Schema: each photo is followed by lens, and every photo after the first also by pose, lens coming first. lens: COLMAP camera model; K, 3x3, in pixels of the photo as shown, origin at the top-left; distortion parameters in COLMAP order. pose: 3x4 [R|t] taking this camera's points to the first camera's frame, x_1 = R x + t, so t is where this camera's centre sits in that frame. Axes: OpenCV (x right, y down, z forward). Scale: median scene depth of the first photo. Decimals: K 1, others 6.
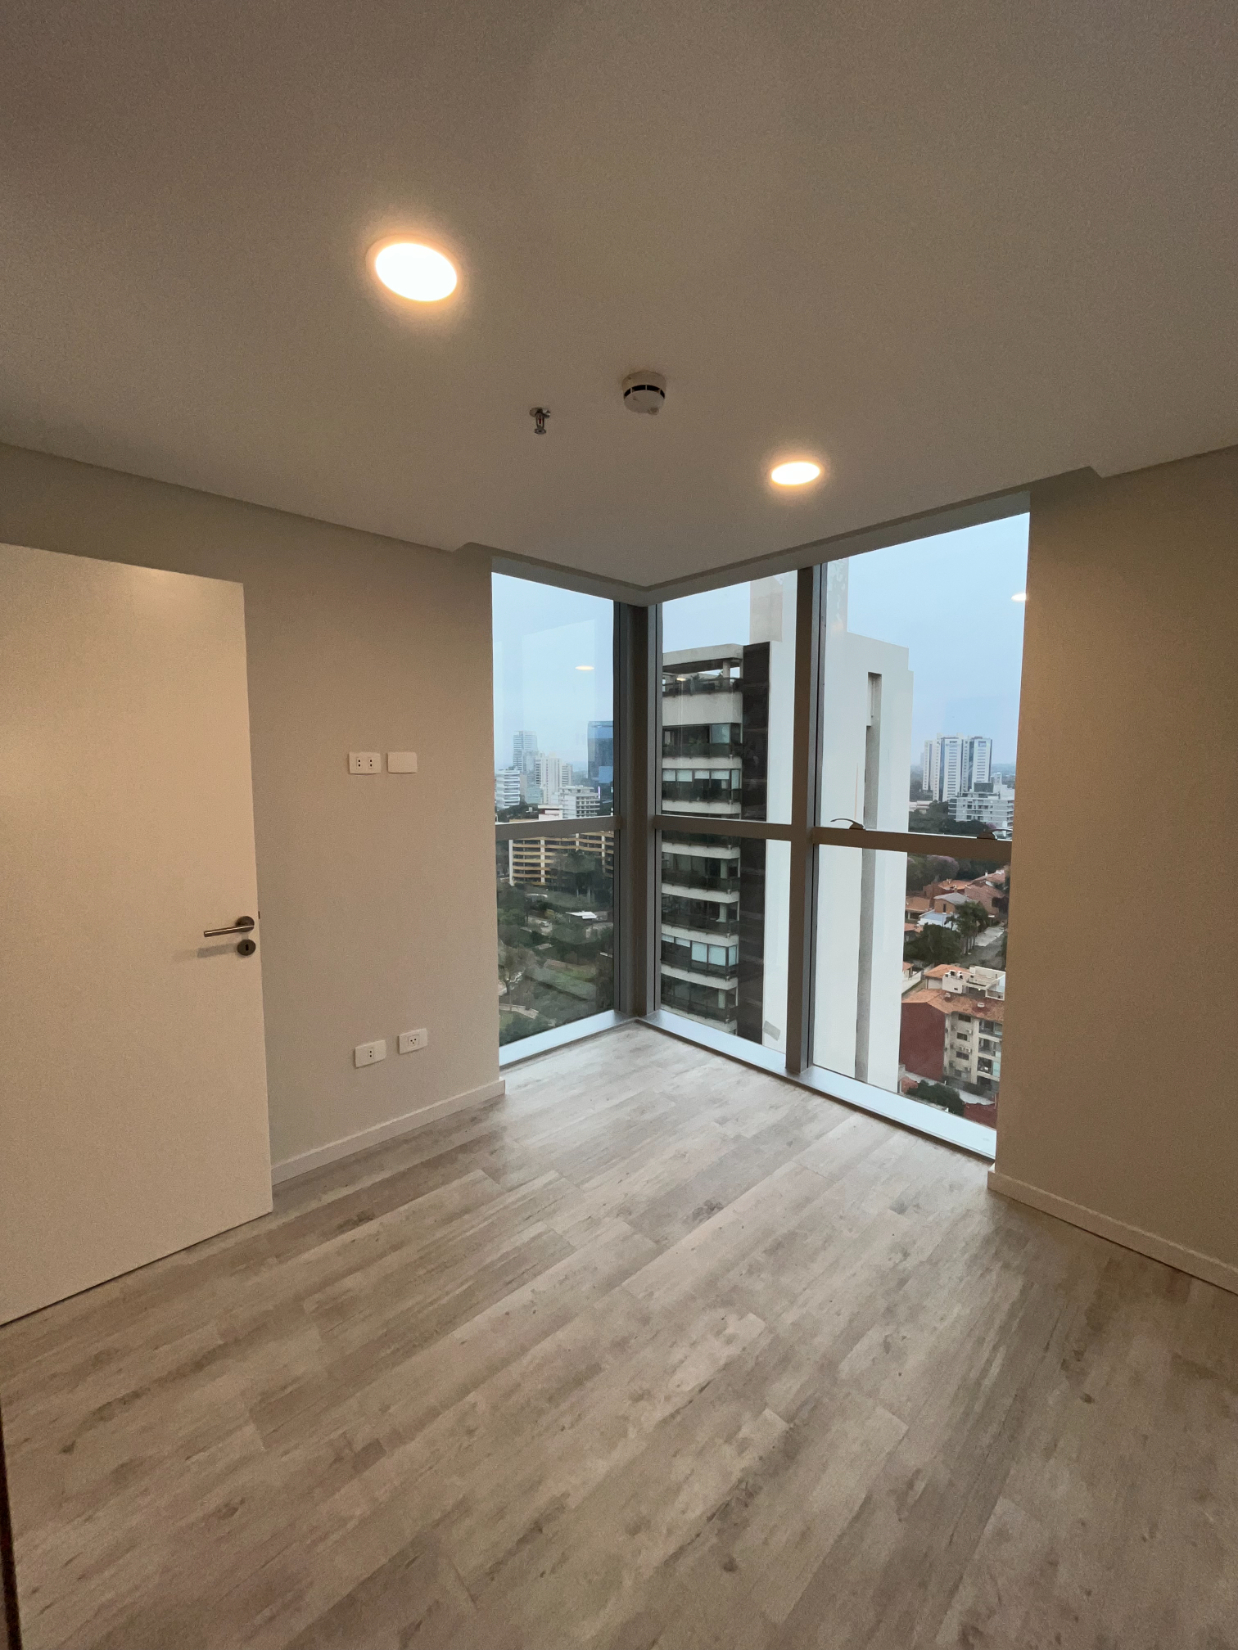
lens RADIAL K [[669.9, 0, 618.3], [0, 669.9, 823.8], [0, 0, 1]] dist [-0.001969, 0.000444]
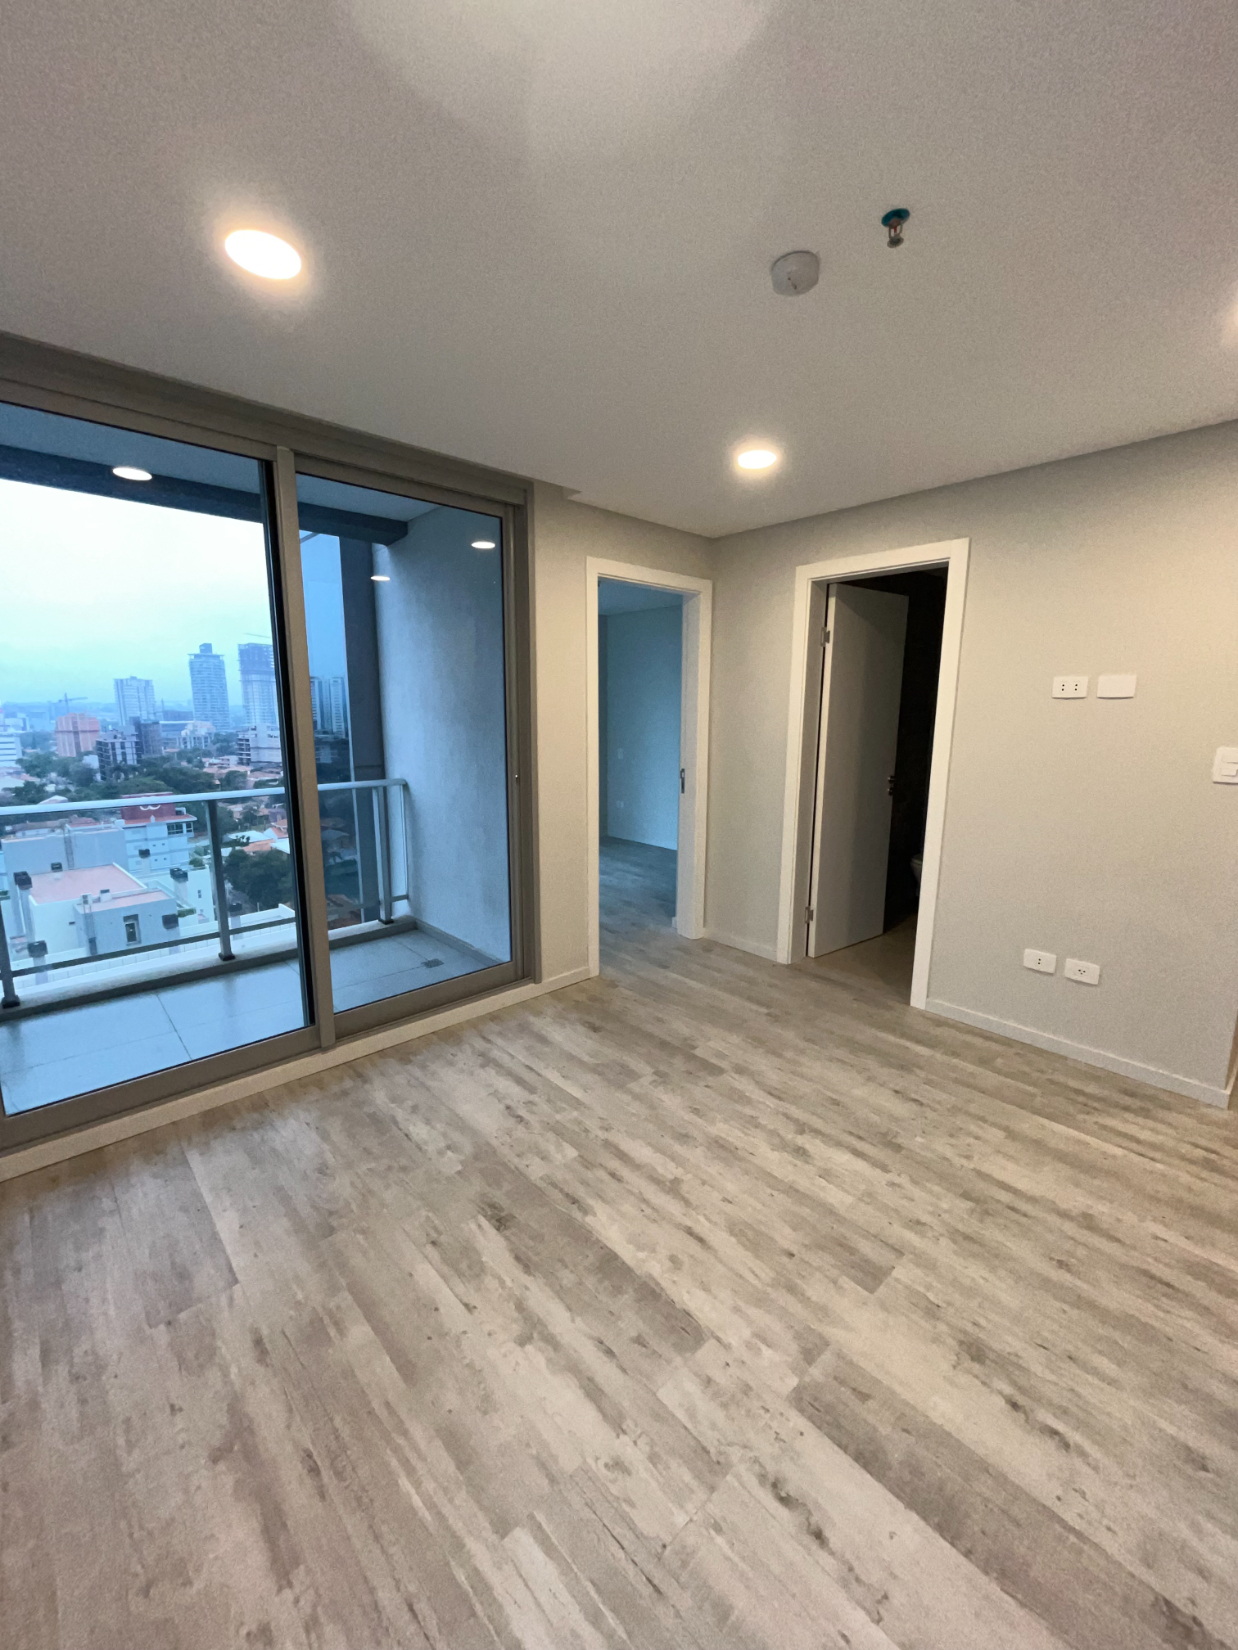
lens RADIAL K [[669.9, 0, 618.3], [0, 669.9, 823.8], [0, 0, 1]] dist [-0.001969, 0.000444]
pose [[0.003737, -0.174011, 0.984737, -2.575287], [0.085161, 0.981221, 0.173067, -0.023675], [-0.996360, 0.083214, 0.018486, 0.672939]]
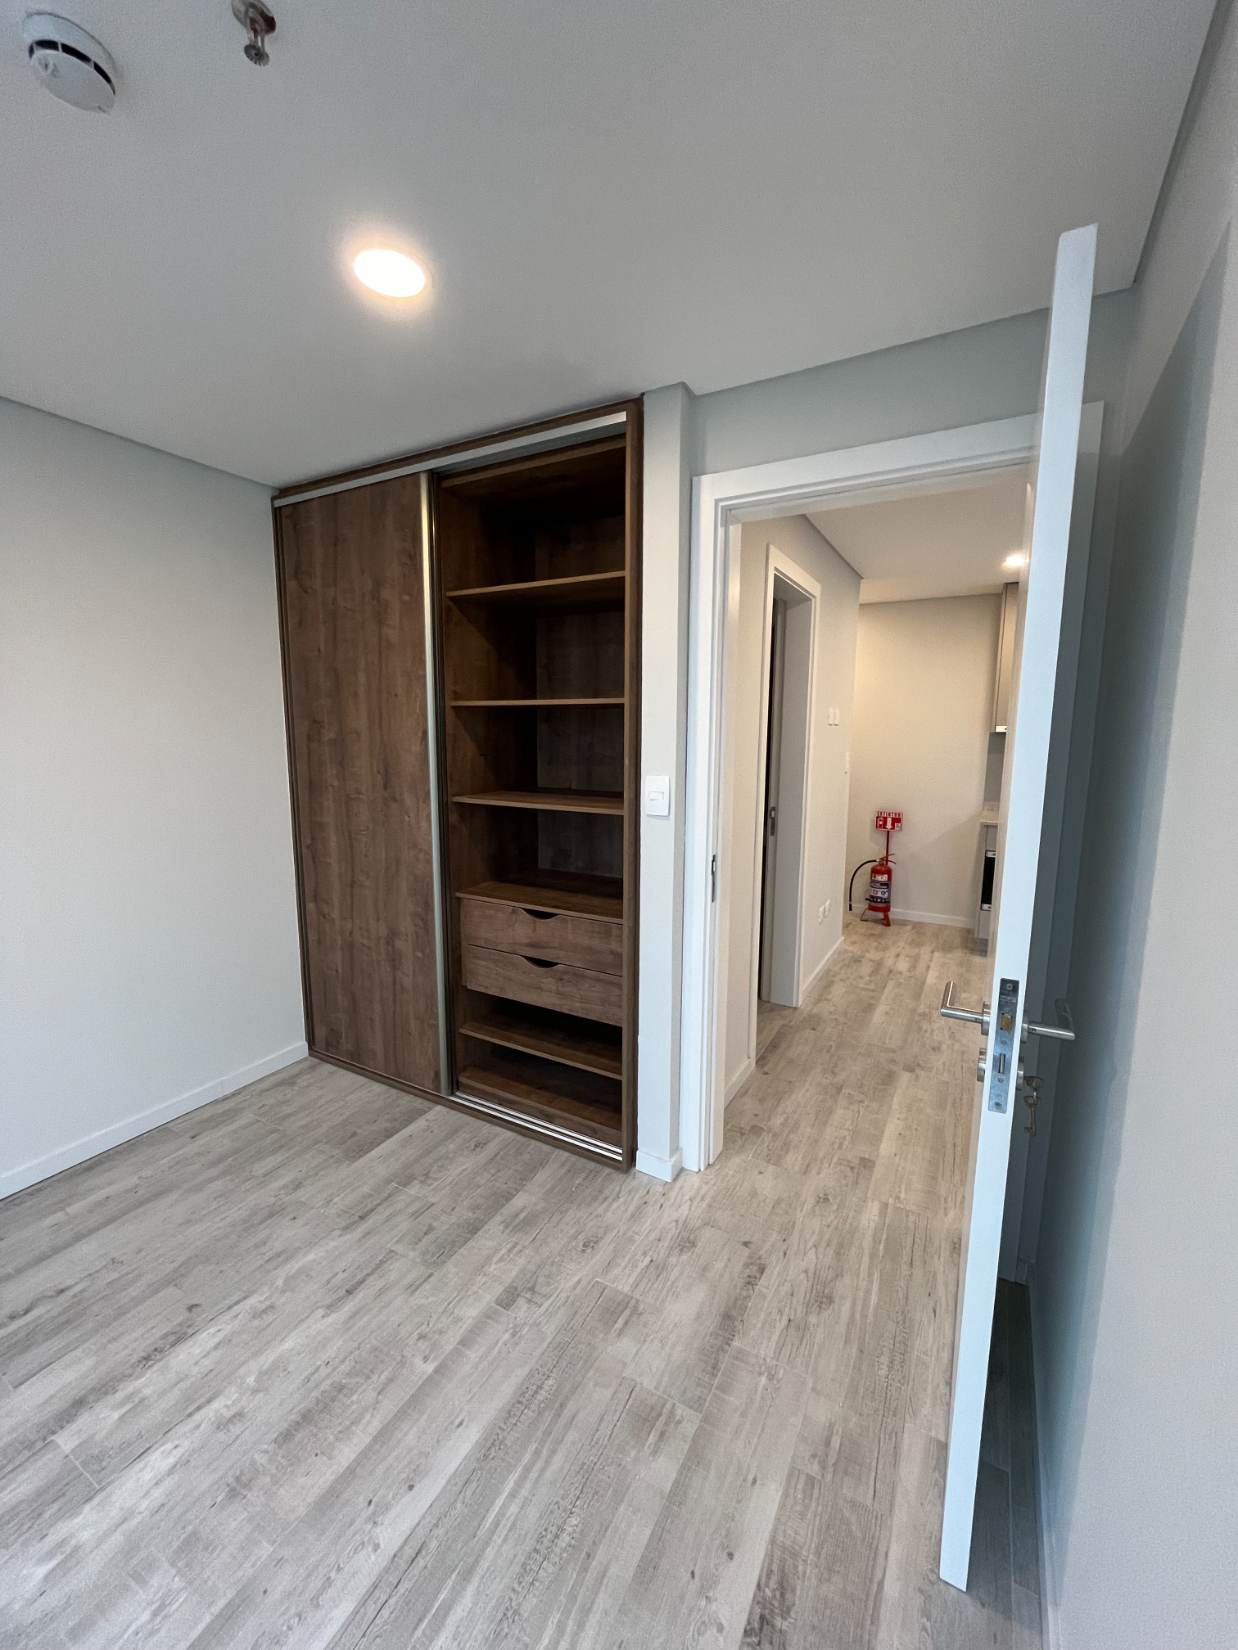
lens RADIAL K [[669.9, 0, 618.3], [0, 669.9, 823.8], [0, 0, 1]] dist [-0.001969, 0.000444]
pose [[-0.952631, 0.036920, -0.301881, -0.165861], [-0.033769, 0.973626, 0.225637, -0.092578], [0.302249, 0.225143, -0.926259, 1.381180]]
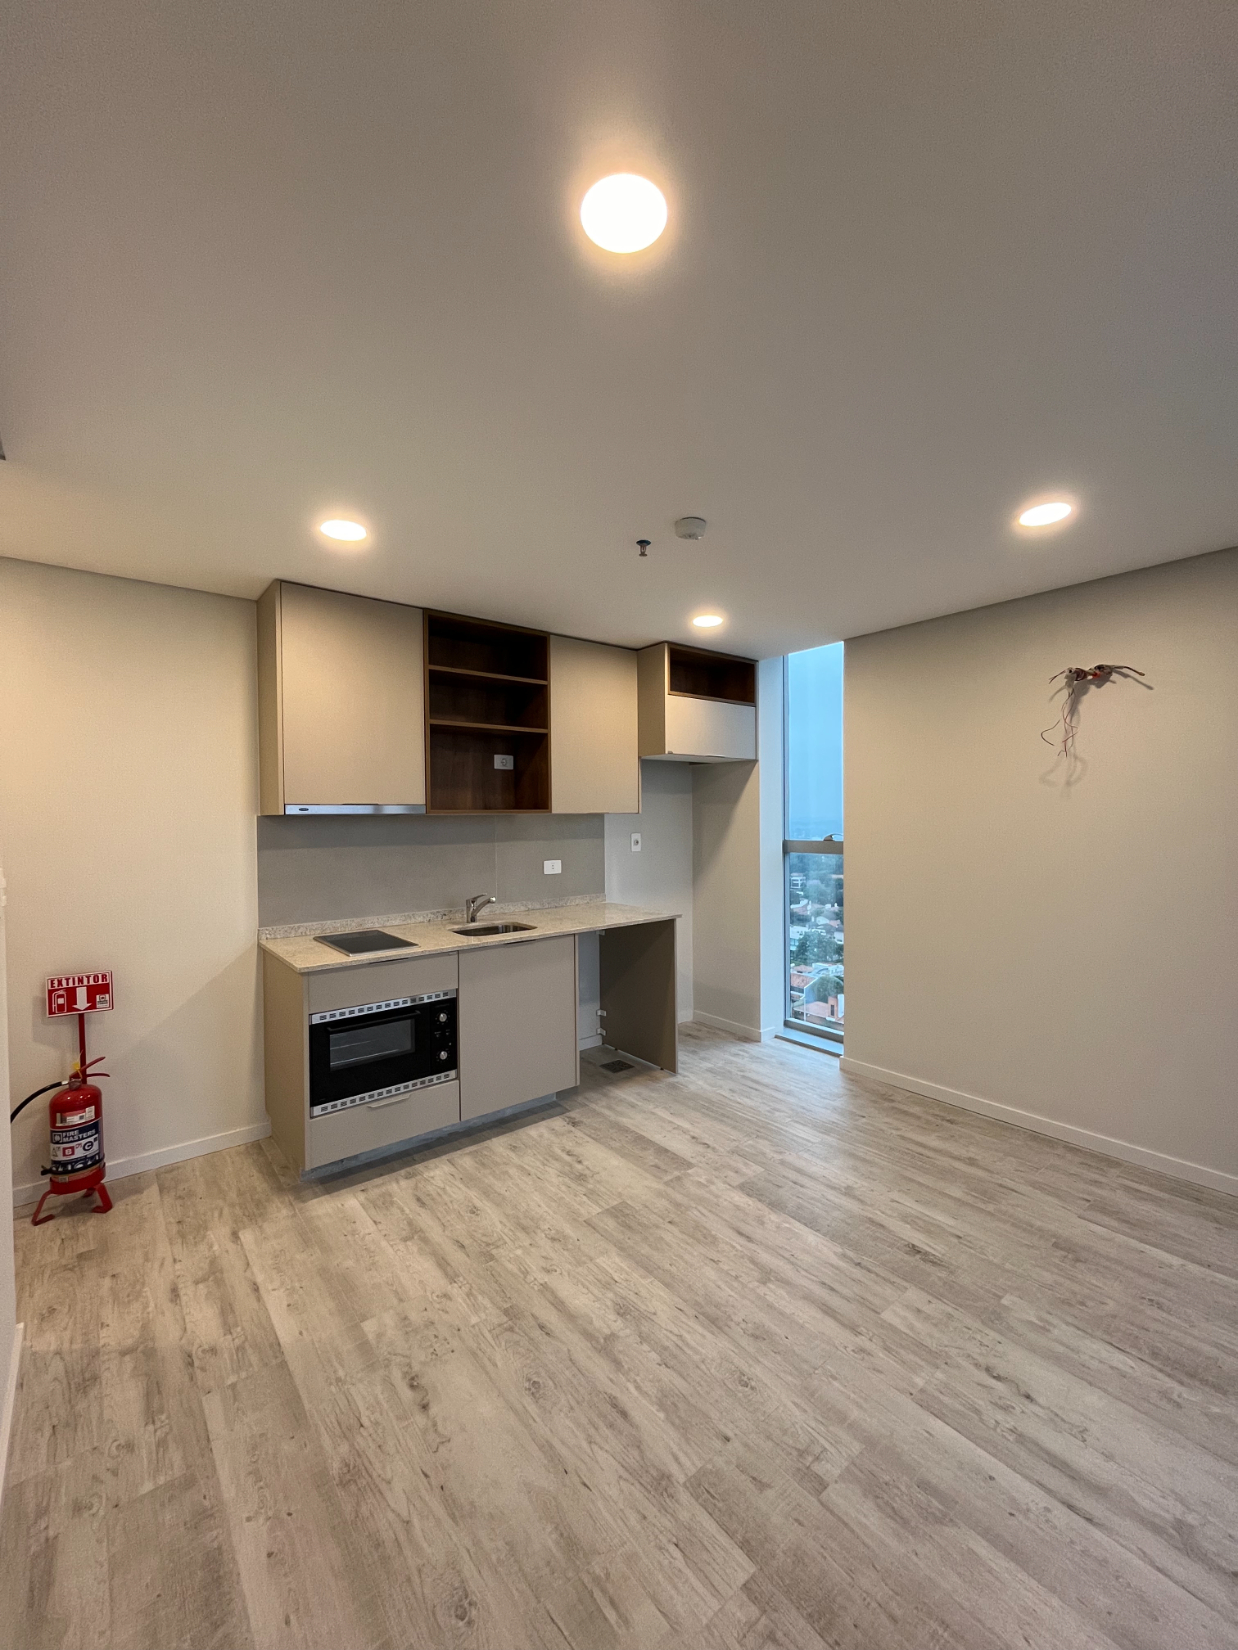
lens RADIAL K [[669.9, 0, 618.3], [0, 669.9, 823.8], [0, 0, 1]] dist [-0.001969, 0.000444]
pose [[-0.073767, 0.013069, -0.997190, -0.703444], [-0.079799, 0.996631, 0.018965, 0.004493], [0.994078, 0.080974, -0.072475, 0.453894]]
